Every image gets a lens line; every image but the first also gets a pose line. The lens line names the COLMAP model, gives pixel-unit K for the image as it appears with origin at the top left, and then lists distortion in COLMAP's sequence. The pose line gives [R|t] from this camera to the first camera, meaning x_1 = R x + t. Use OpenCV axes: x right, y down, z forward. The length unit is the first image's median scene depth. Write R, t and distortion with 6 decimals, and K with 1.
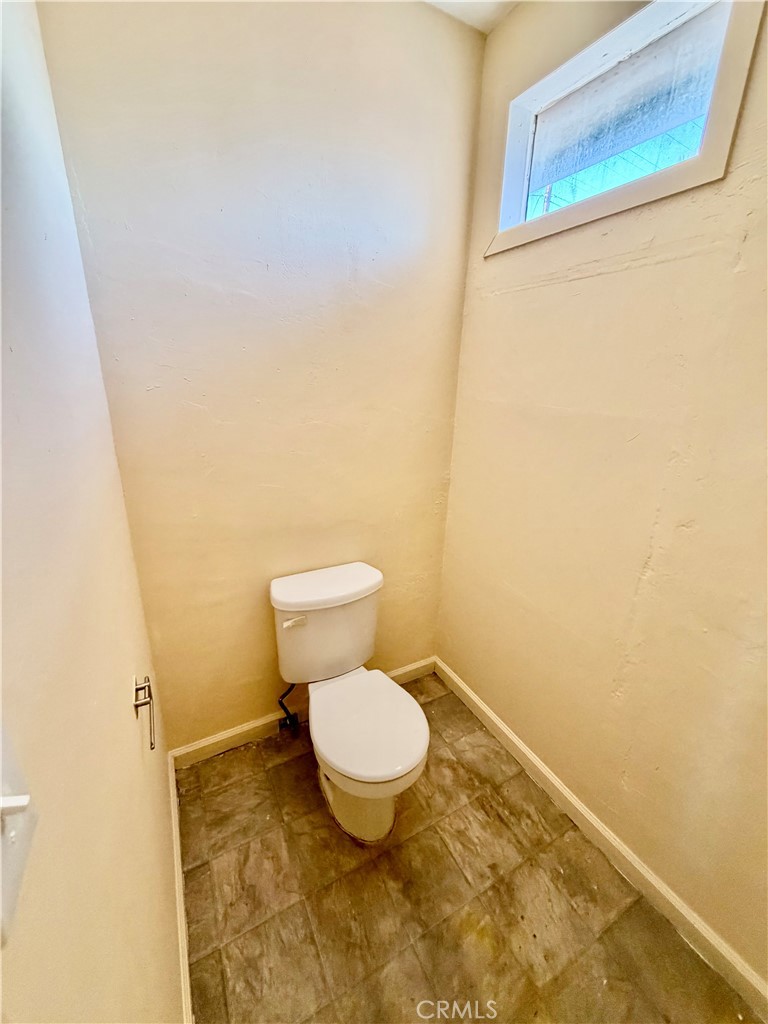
lens RADIAL K [[409.9, 0, 384.9], [0, 409.9, 513.0], [0, 0, 1]] dist [0.000150, -0.000129]
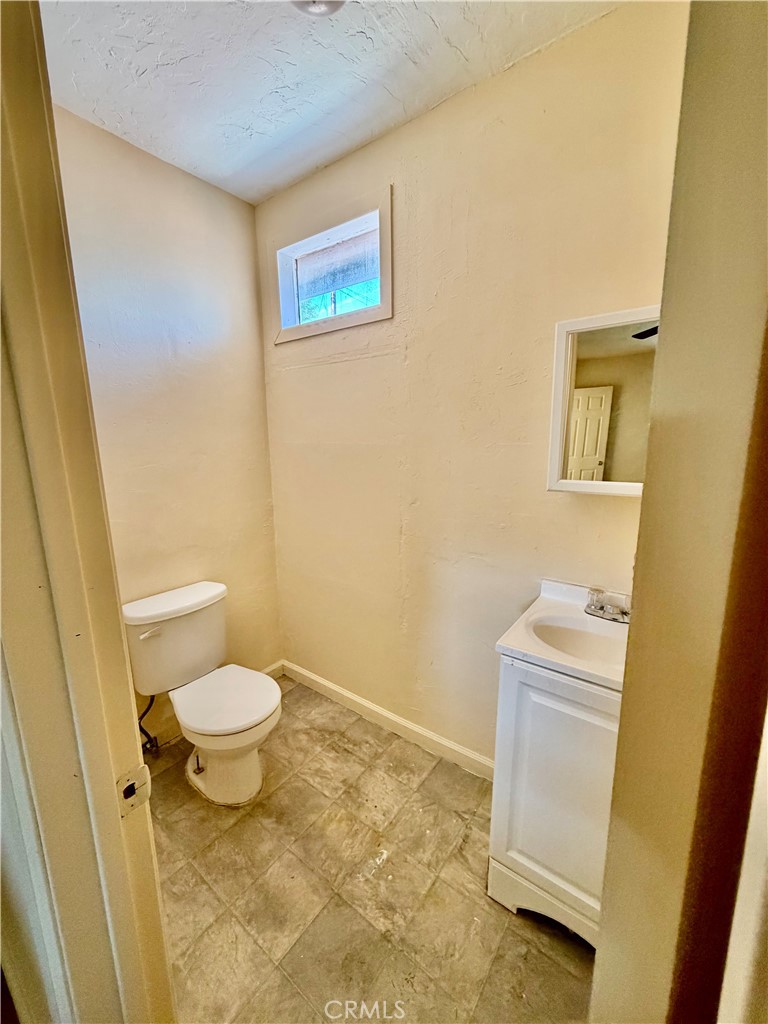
lens RADIAL K [[409.9, 0, 385.2], [0, 409.9, 510.9], [0, 0, 1]] dist [0.000150, -0.000129]
pose [[0.911796, -0.113031, 0.394781, -0.035301], [0.167397, 0.980176, -0.105989, 0.166569], [-0.374975, 0.162725, 0.912641, -0.372123]]
